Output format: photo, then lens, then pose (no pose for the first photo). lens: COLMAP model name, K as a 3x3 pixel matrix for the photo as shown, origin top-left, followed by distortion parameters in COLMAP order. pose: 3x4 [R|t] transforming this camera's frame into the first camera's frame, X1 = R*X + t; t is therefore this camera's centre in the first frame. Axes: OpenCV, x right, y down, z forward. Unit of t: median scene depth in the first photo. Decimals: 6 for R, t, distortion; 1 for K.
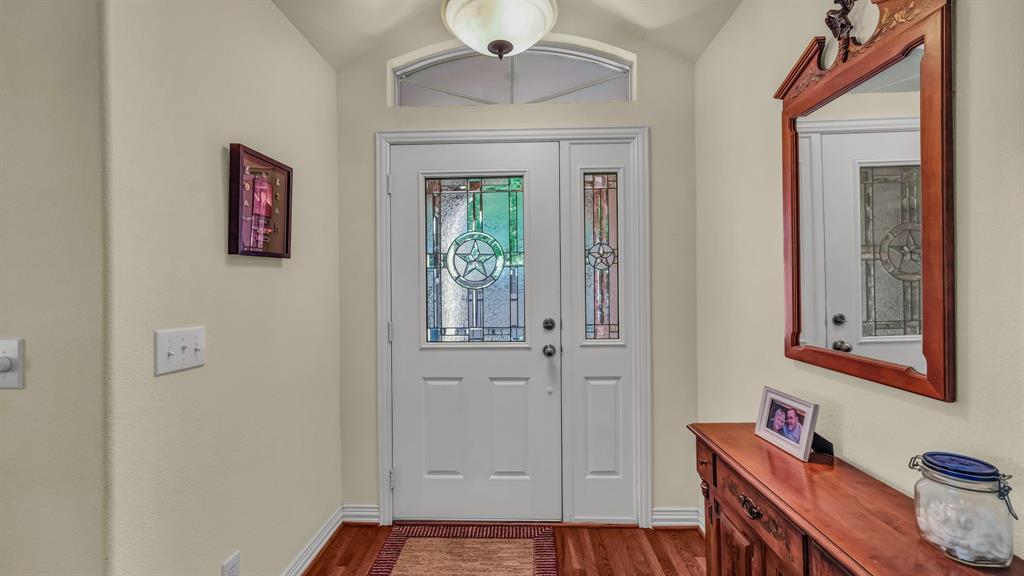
lens RADIAL K [[409.0, 0, 515.5], [0, 409.0, 287.6], [0, 0, 1]] dist [0.000341, 0.000072]
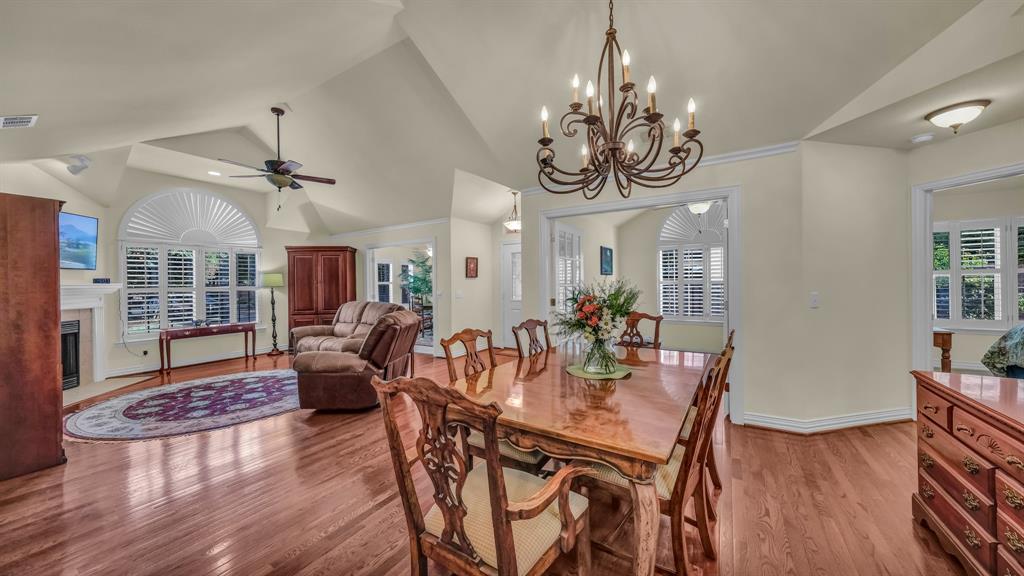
lens RADIAL K [[352.4, 0, 513.2], [0, 352.4, 285.3], [0, 0, 1]] dist [-0.008015, 0.005206]
pose [[0.865514, 0.001182, -0.500883, 1.390368], [0.001904, 0.999982, 0.005649, -0.007557], [0.500880, -0.005843, 0.865497, -1.738630]]
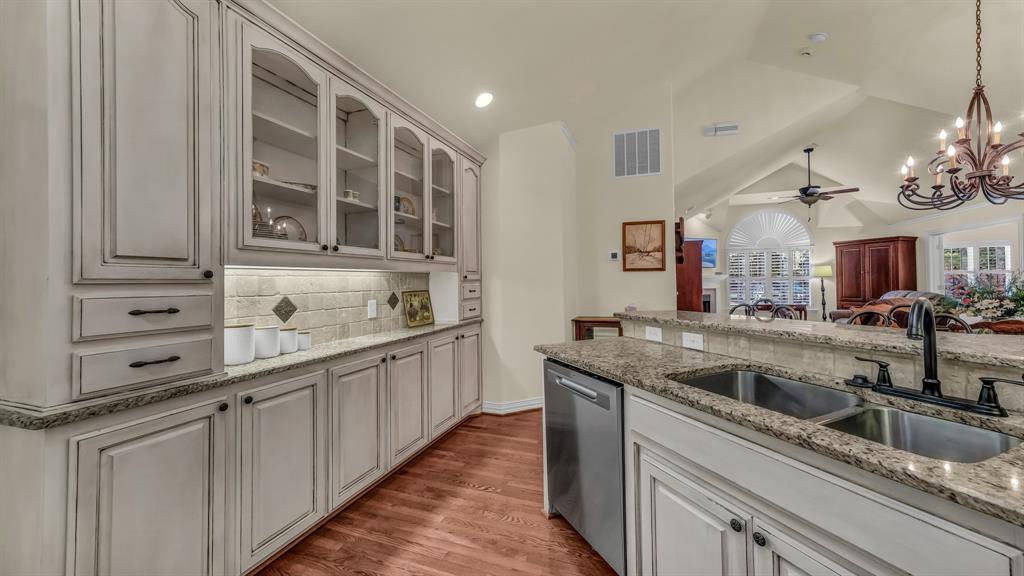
lens RADIAL K [[379.0, 0, 516.8], [0, 379.0, 276.9], [0, 0, 1]] dist [-0.006336, 0.006754]
pose [[-0.315679, 0.004739, -0.948854, 2.850609], [0.012063, 0.999927, 0.000981, -0.023265], [0.948789, -0.011137, -0.315713, -1.932760]]
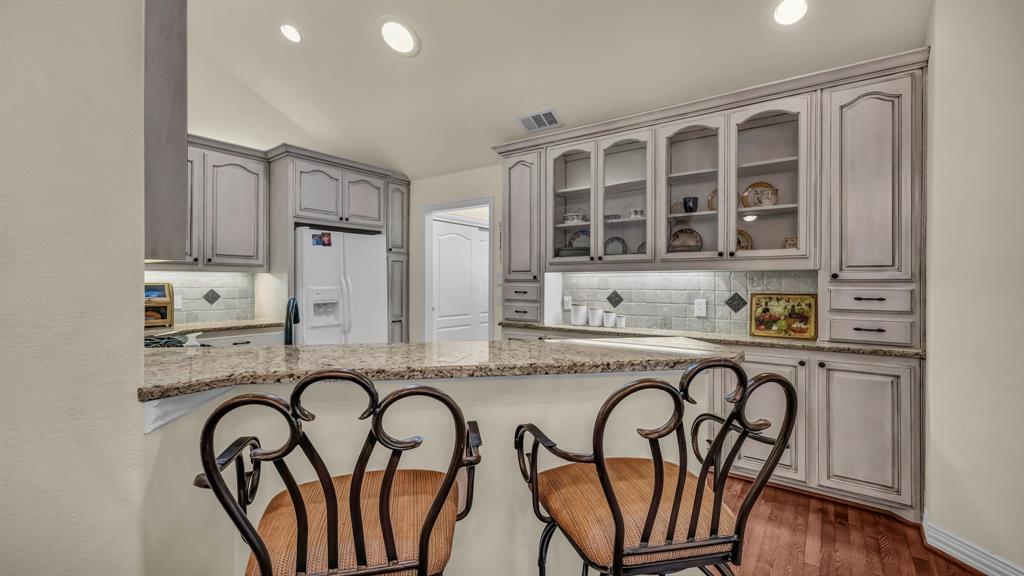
lens RADIAL K [[436.9, 0, 511.1], [0, 436.9, 278.6], [0, 0, 1]] dist [0.001607, 0.000647]
pose [[-0.826842, 0.012638, 0.562292, 1.500436], [0.009792, 0.999919, -0.008075, -0.015336], [-0.562349, -0.001170, -0.826899, -1.184208]]
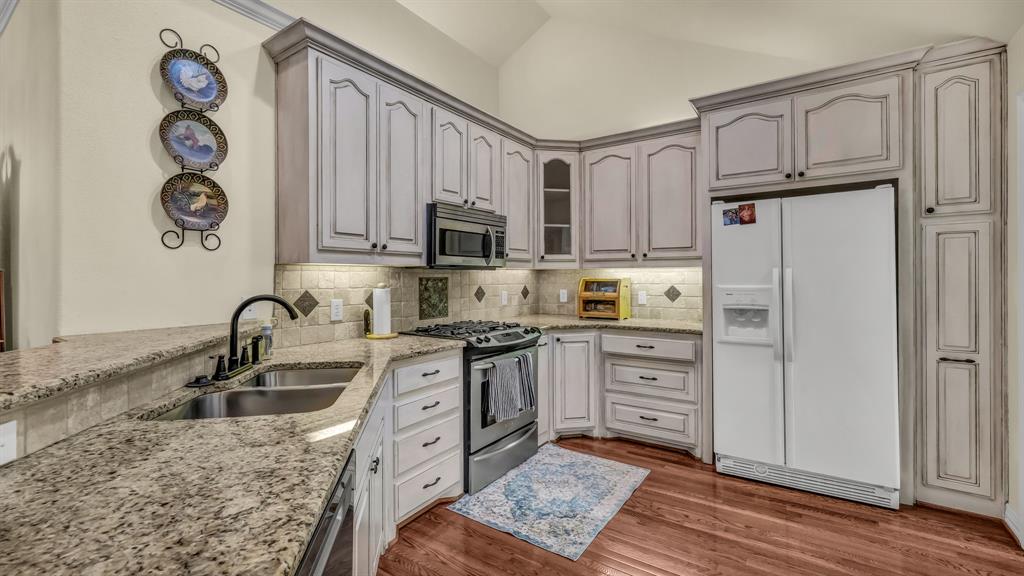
lens RADIAL K [[436.9, 0, 511.1], [0, 436.9, 278.6], [0, 0, 1]] dist [0.001607, 0.000647]
pose [[0.534884, 0.005589, 0.844907, 1.792753], [0.003588, 0.999954, -0.008886, -0.012612], [-0.844918, 0.007784, 0.534840, -2.411440]]
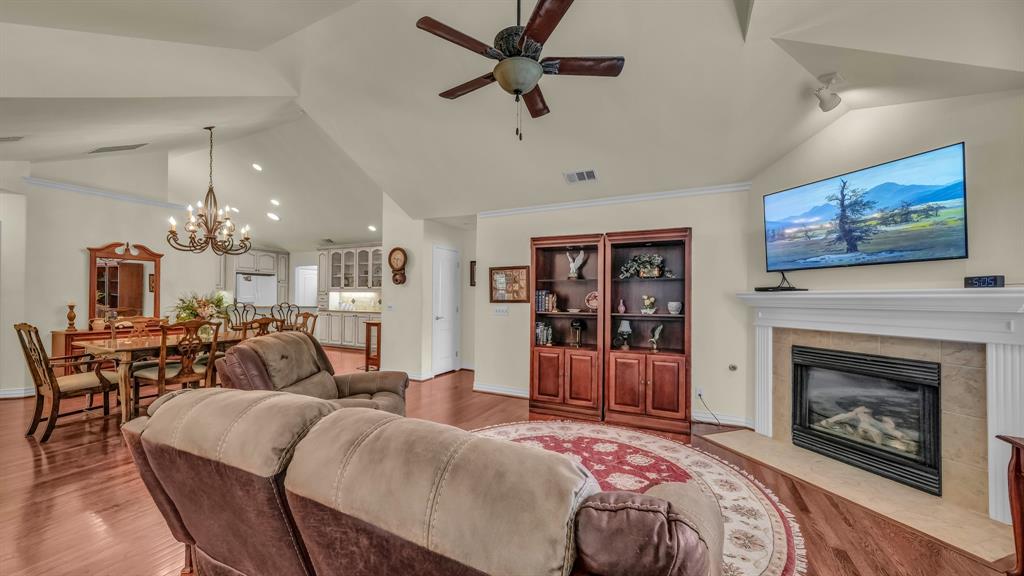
lens RADIAL K [[370.7, 0, 507.4], [0, 370.7, 296.5], [0, 0, 1]] dist [-0.006794, 0.006271]
pose [[-0.910469, 0.002060, 0.413572, -1.282761], [0.000946, 0.999995, -0.002899, 0.013844], [-0.413577, -0.002248, -0.910467, 0.368475]]
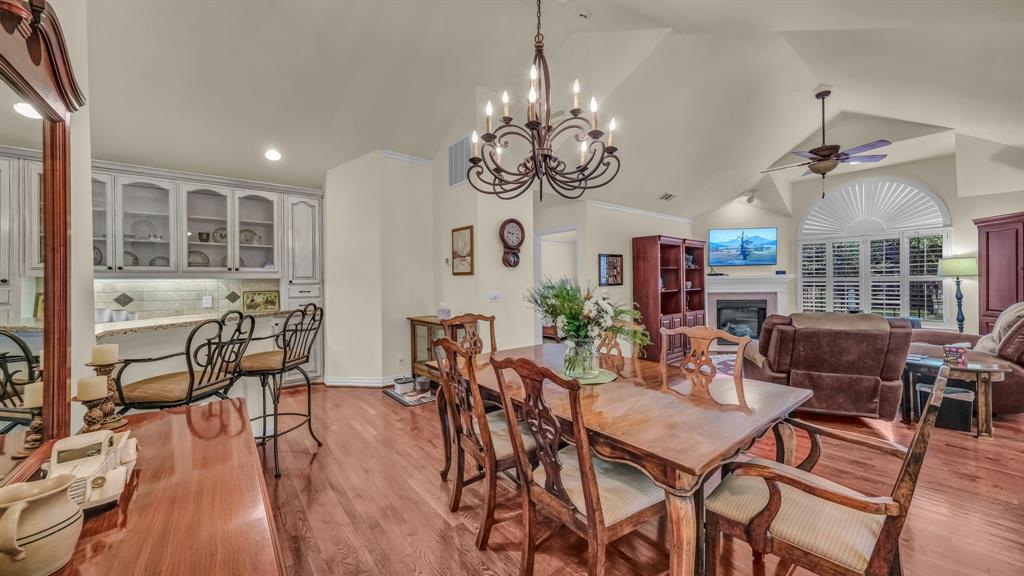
lens RADIAL K [[368.4, 0, 513.9], [0, 368.4, 284.1], [0, 0, 1]] dist [0.007295, 0.000054]
pose [[-0.754378, 0.023496, -0.656020, 1.869033], [0.017913, 0.999724, 0.015207, -0.018232], [0.656196, -0.000280, -0.754590, -0.186441]]
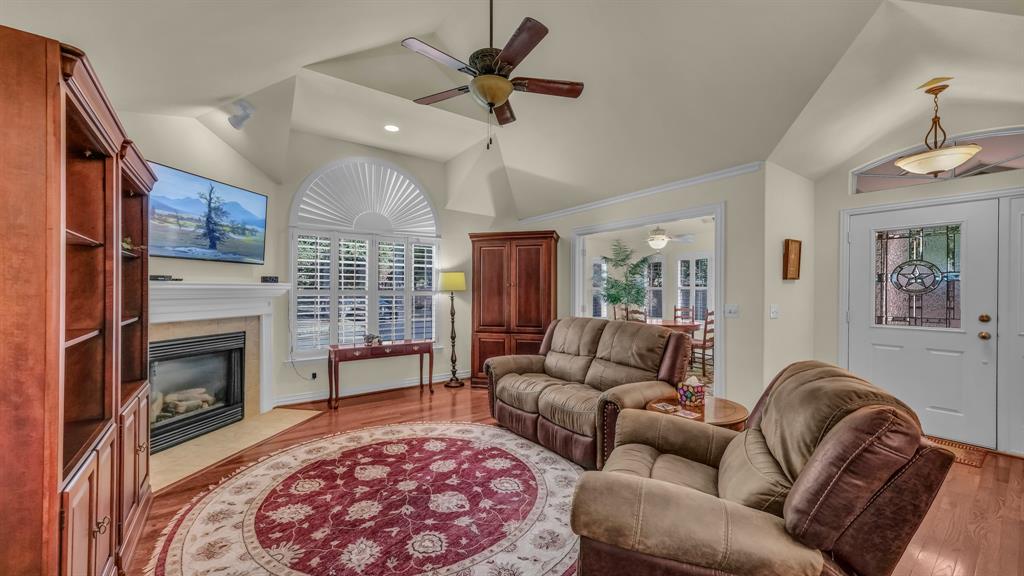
lens RADIAL K [[384.2, 0, 509.8], [0, 384.2, 290.3], [0, 0, 1]] dist [0.000415, 0.000384]
pose [[0.607868, 0.010155, -0.793973, 0.146227], [-0.013104, 0.999910, 0.002756, 0.003672], [0.793930, 0.008729, 0.607946, -1.310651]]
